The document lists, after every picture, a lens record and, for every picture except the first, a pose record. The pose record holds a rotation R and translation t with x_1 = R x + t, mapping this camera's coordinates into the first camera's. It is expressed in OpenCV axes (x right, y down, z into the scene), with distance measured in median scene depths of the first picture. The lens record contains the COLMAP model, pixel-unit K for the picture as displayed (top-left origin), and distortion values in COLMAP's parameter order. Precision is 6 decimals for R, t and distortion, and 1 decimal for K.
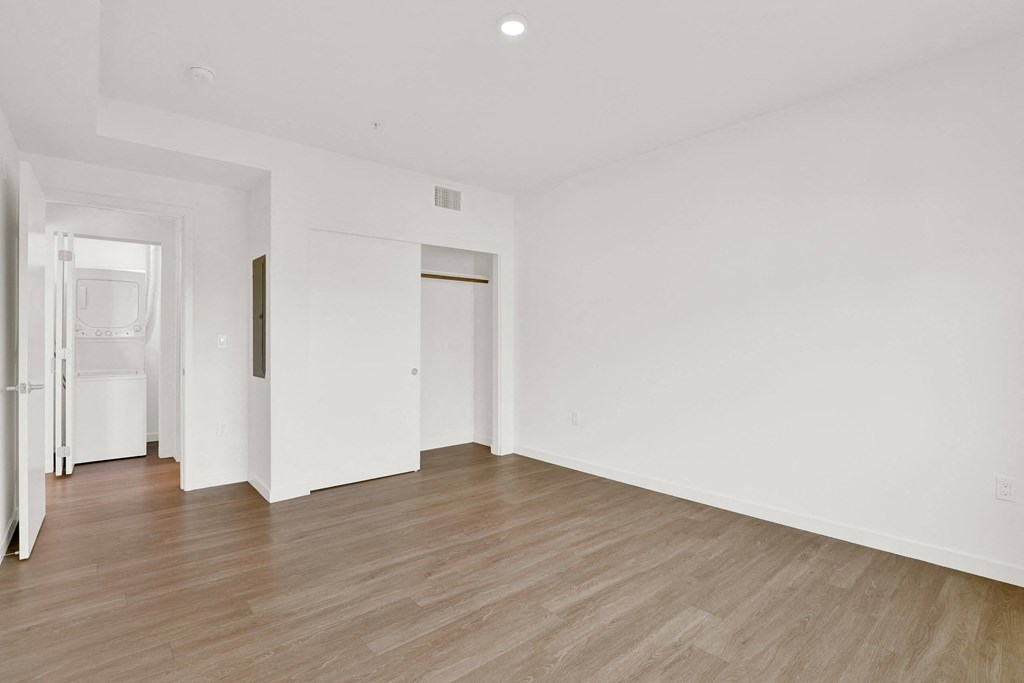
lens RADIAL K [[489.3, 0, 510.8], [0, 489.3, 342.8], [0, 0, 1]] dist [-0.009553, 0.000635]
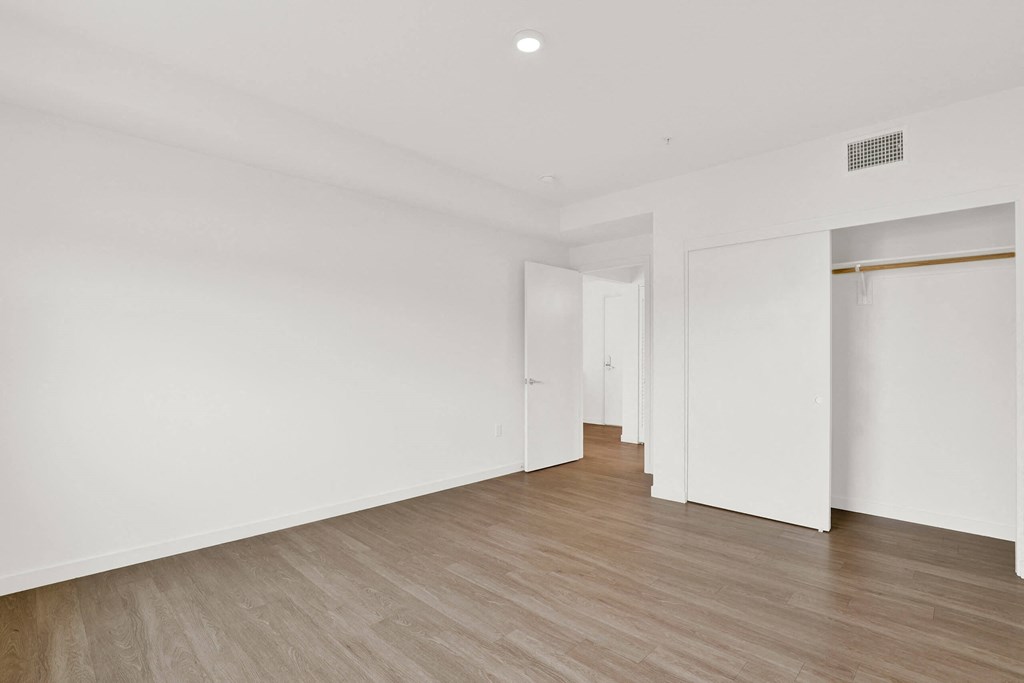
lens RADIAL K [[489.3, 0, 510.8], [0, 489.3, 342.8], [0, 0, 1]] dist [-0.009553, 0.000635]
pose [[0.075652, -0.027039, -0.996768, 0.831945], [-0.011779, 0.999538, -0.028008, -0.002964], [0.997065, 0.013860, 0.075299, 0.724240]]
